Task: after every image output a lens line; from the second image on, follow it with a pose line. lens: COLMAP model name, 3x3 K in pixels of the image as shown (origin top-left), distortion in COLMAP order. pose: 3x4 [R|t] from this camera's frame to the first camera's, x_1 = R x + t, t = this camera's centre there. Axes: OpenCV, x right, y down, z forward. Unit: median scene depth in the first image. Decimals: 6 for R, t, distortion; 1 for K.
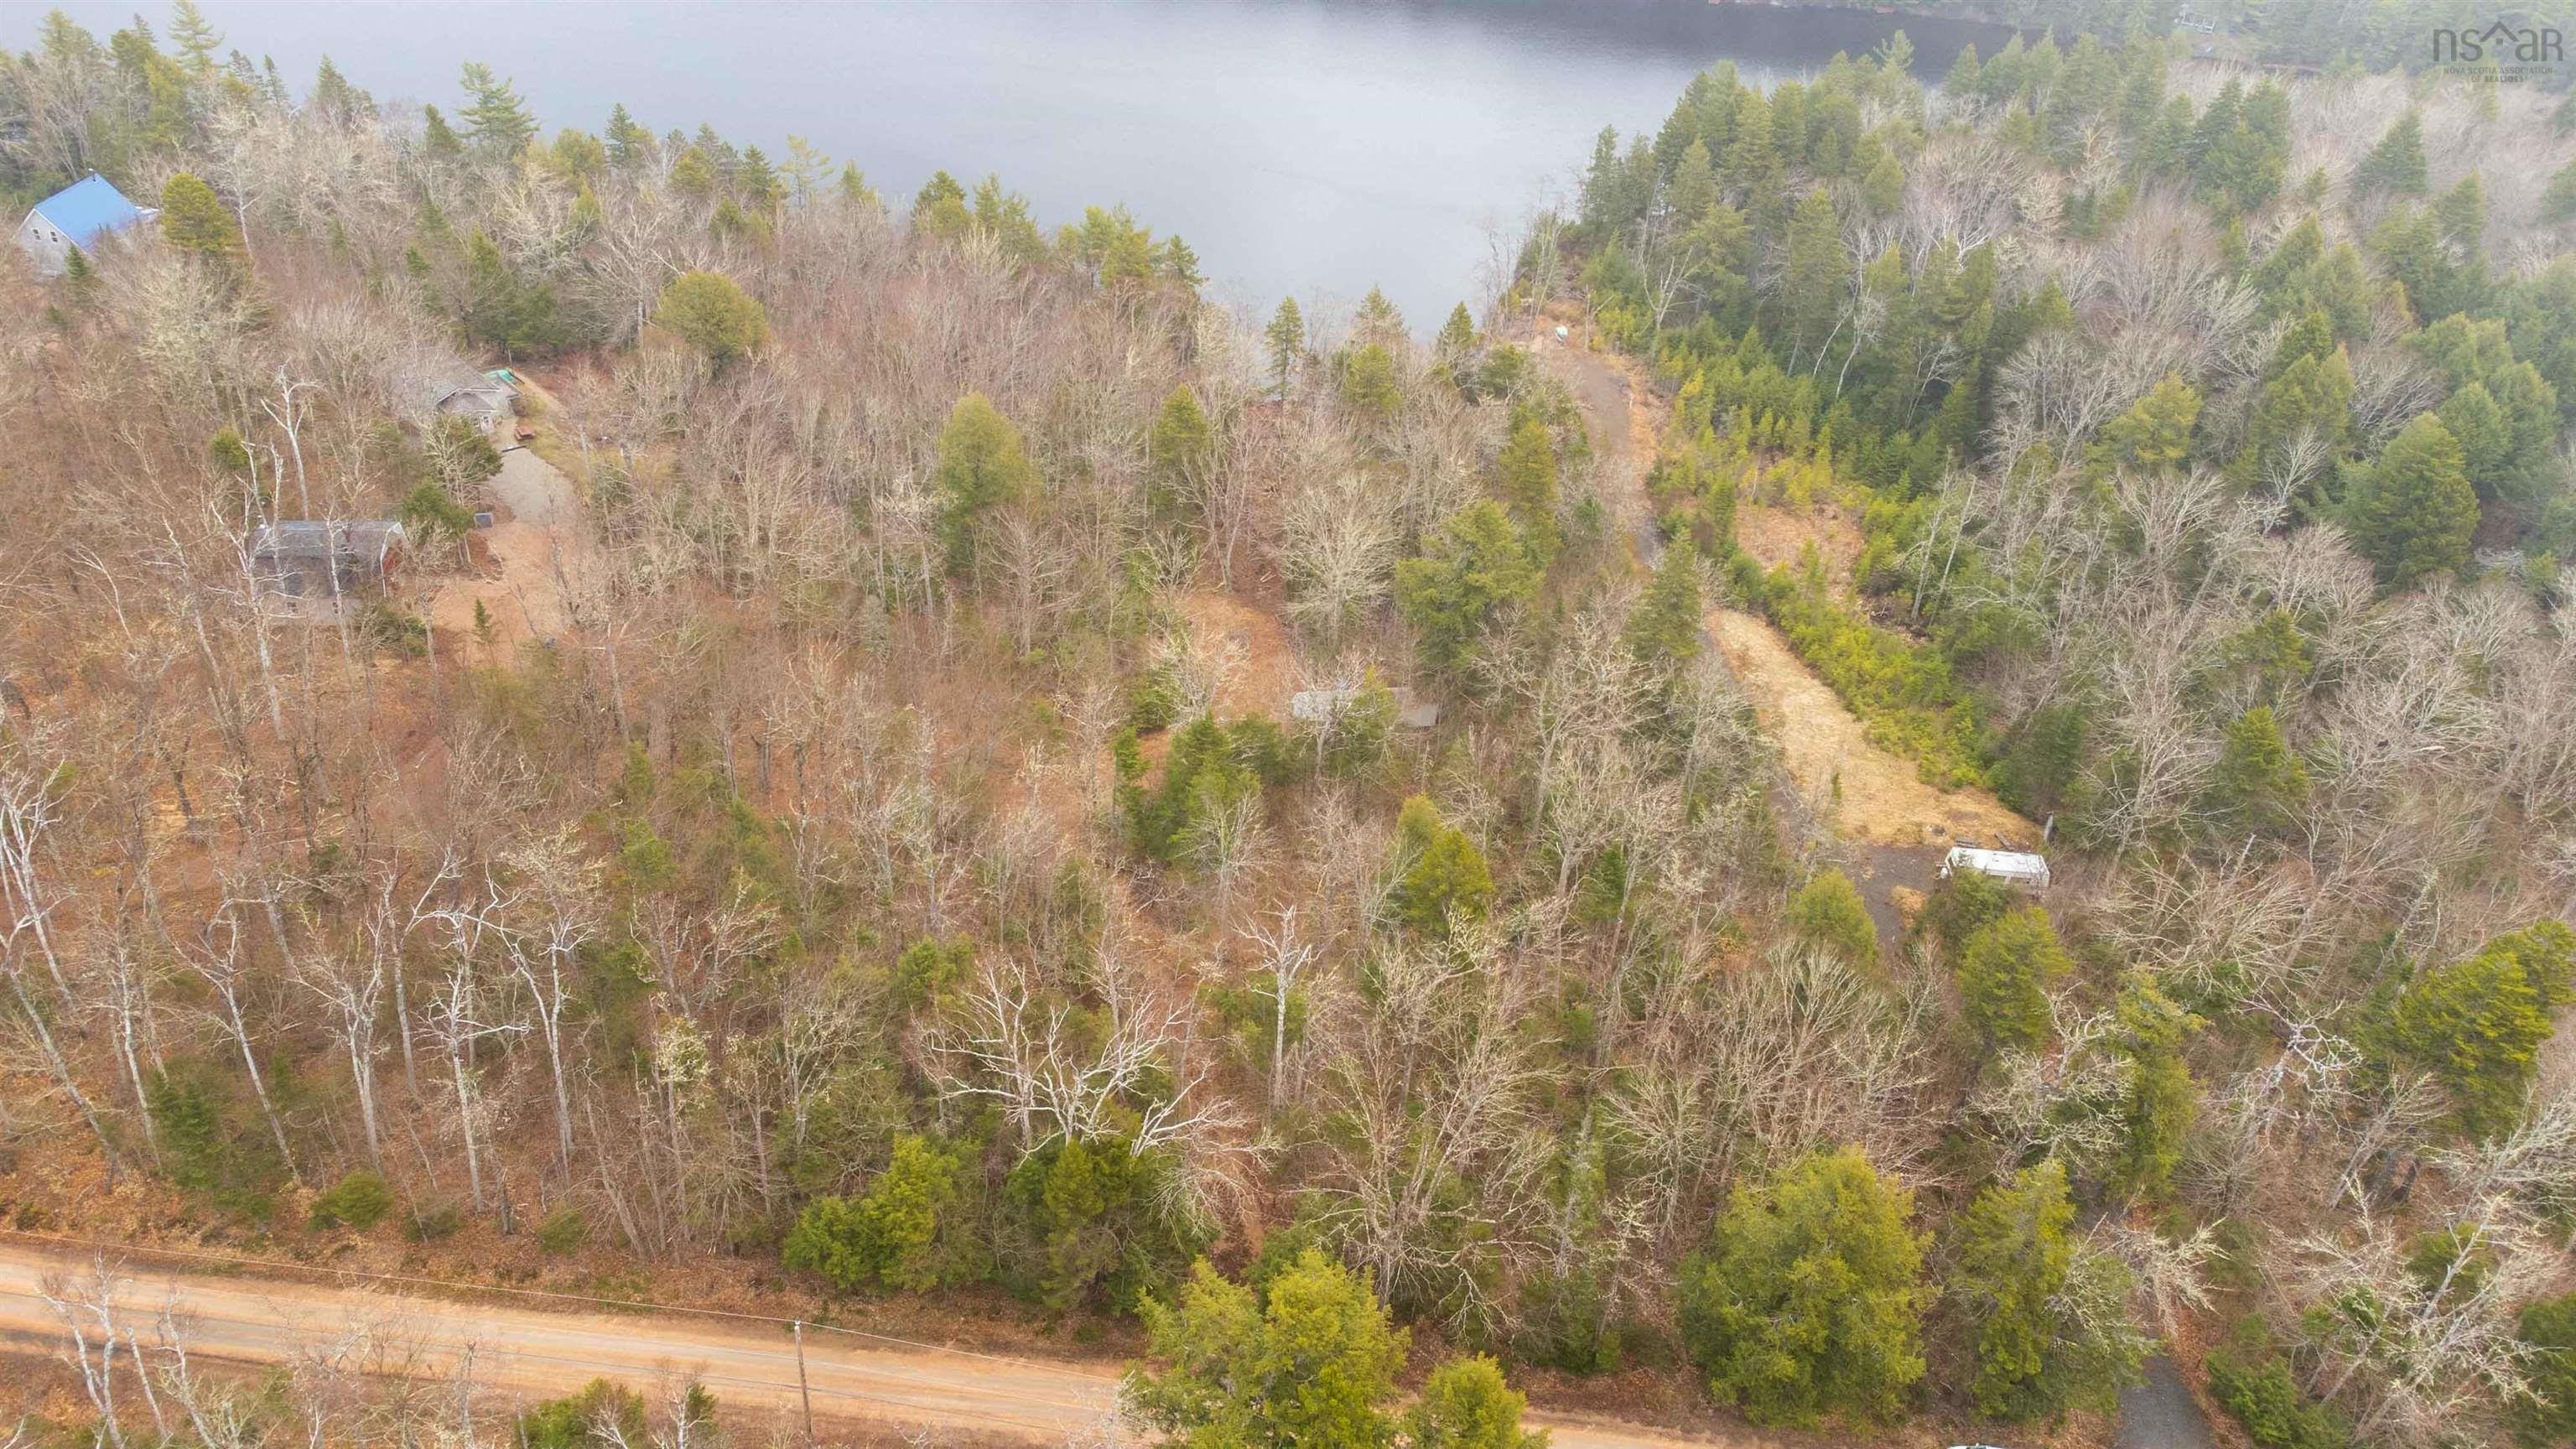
lens RADIAL K [[1908.7, 0, 1270.6], [0, 1908.7, 719.8], [0, 0, 1]] dist [0.039756, 0.011713]
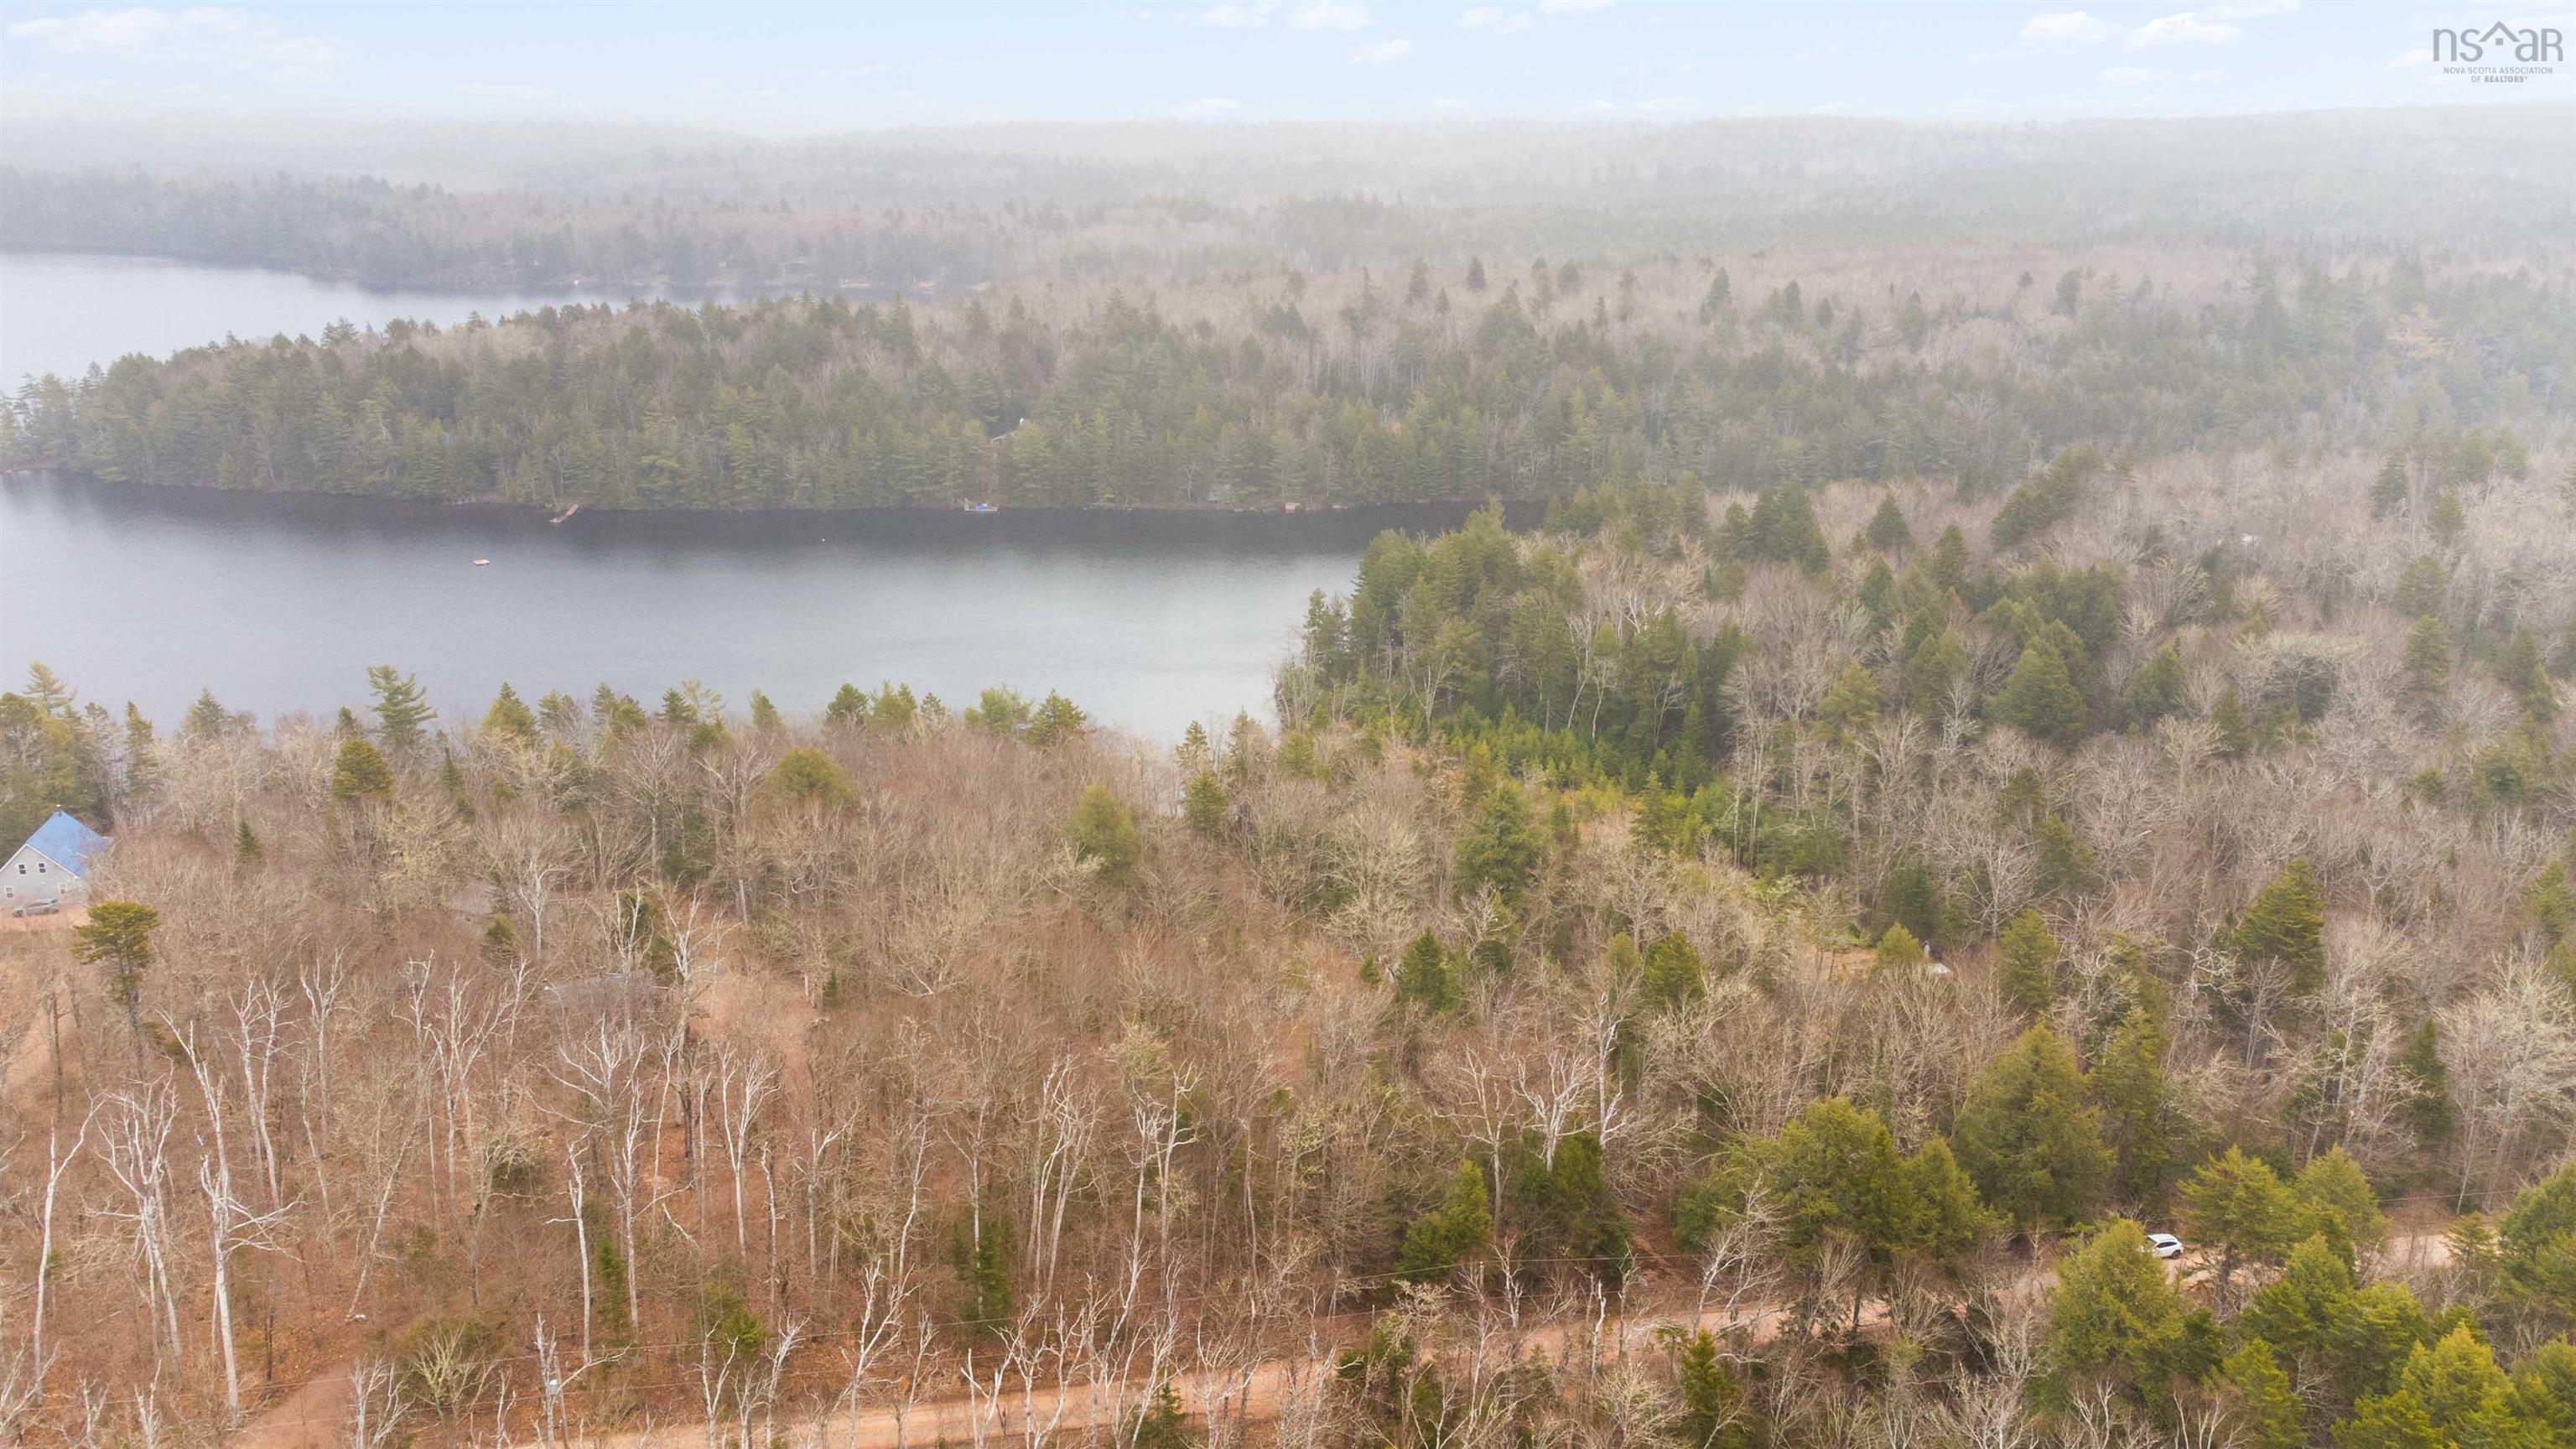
lens RADIAL K [[2058.3, 0, 1288.0], [0, 2058.3, 724.5], [0, 0, 1]] dist [0.142565, -0.286075]
pose [[0.935224, -0.160193, 0.315743, -0.328503], [0.246336, 0.934958, -0.255288, 0.122502], [-0.254311, 0.316531, 0.913857, -0.200575]]
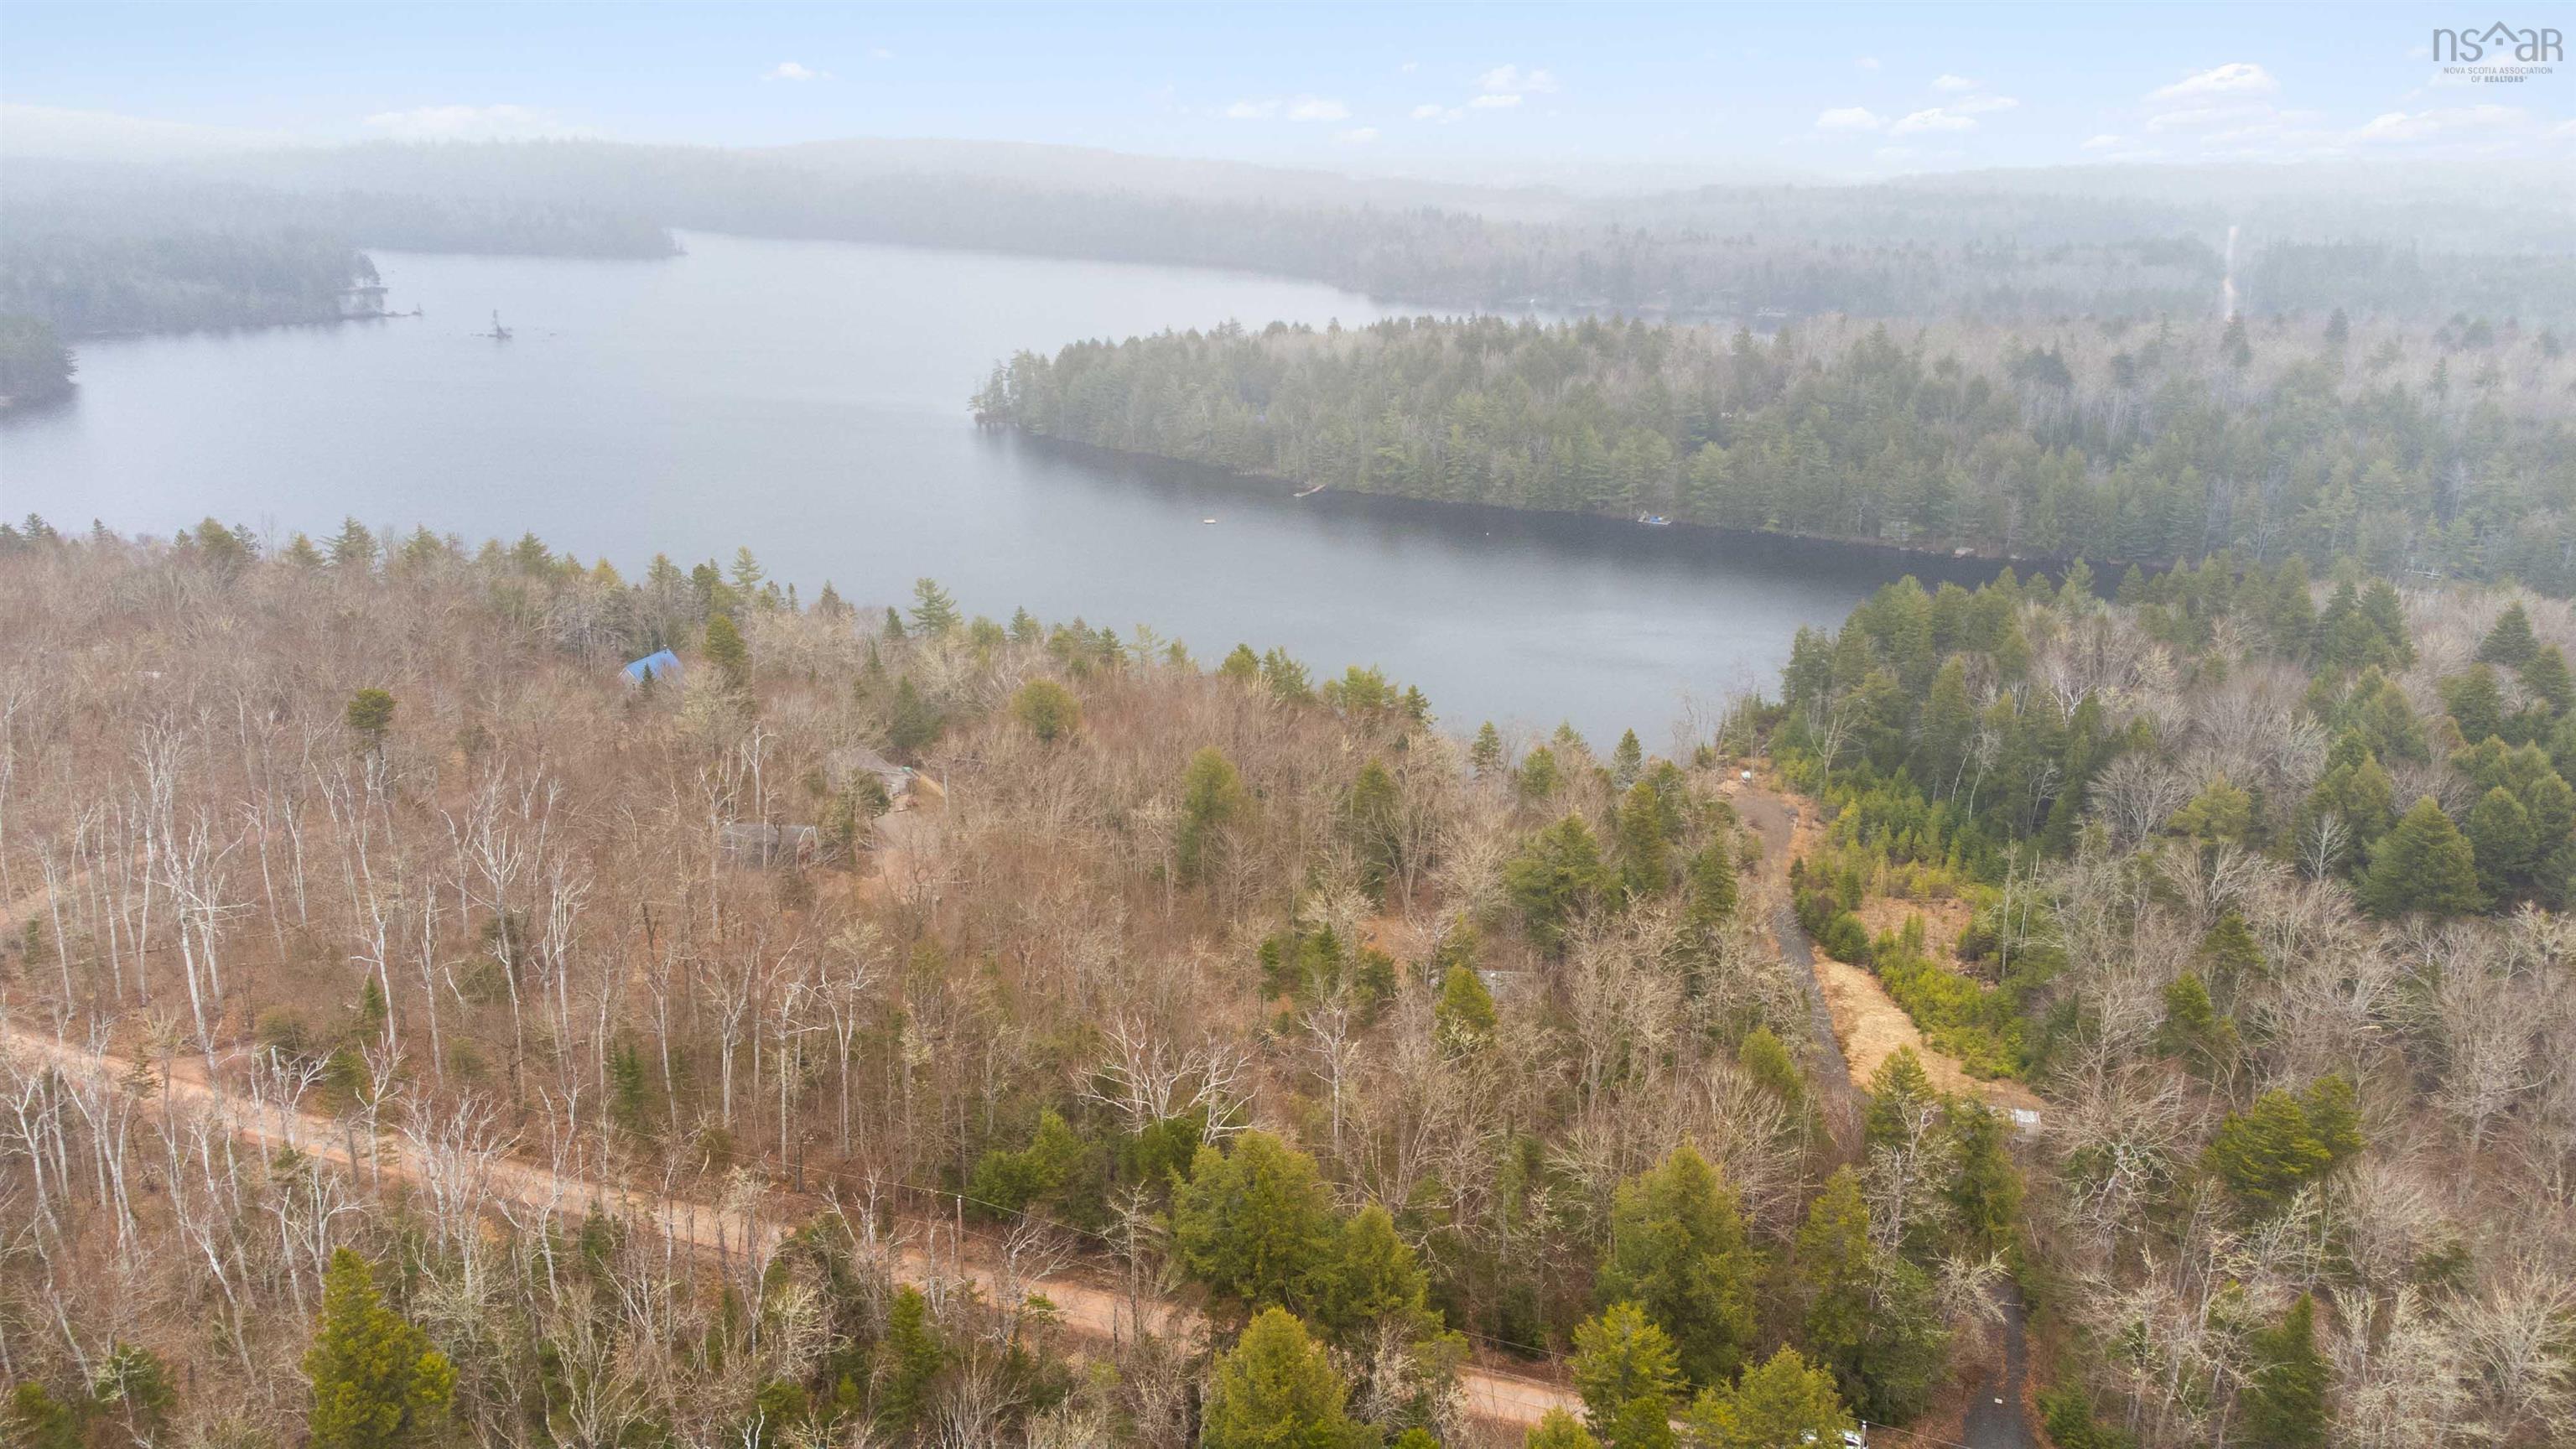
lens RADIAL K [[1908.7, 0, 1270.6], [0, 1908.7, 719.8], [0, 0, 1]] dist [0.039756, 0.011713]
pose [[0.976352, 0.003847, -0.216152, 0.134250], [-0.071192, 0.949794, -0.304668, 0.166058], [0.204128, 0.312852, 0.927607, -0.200086]]
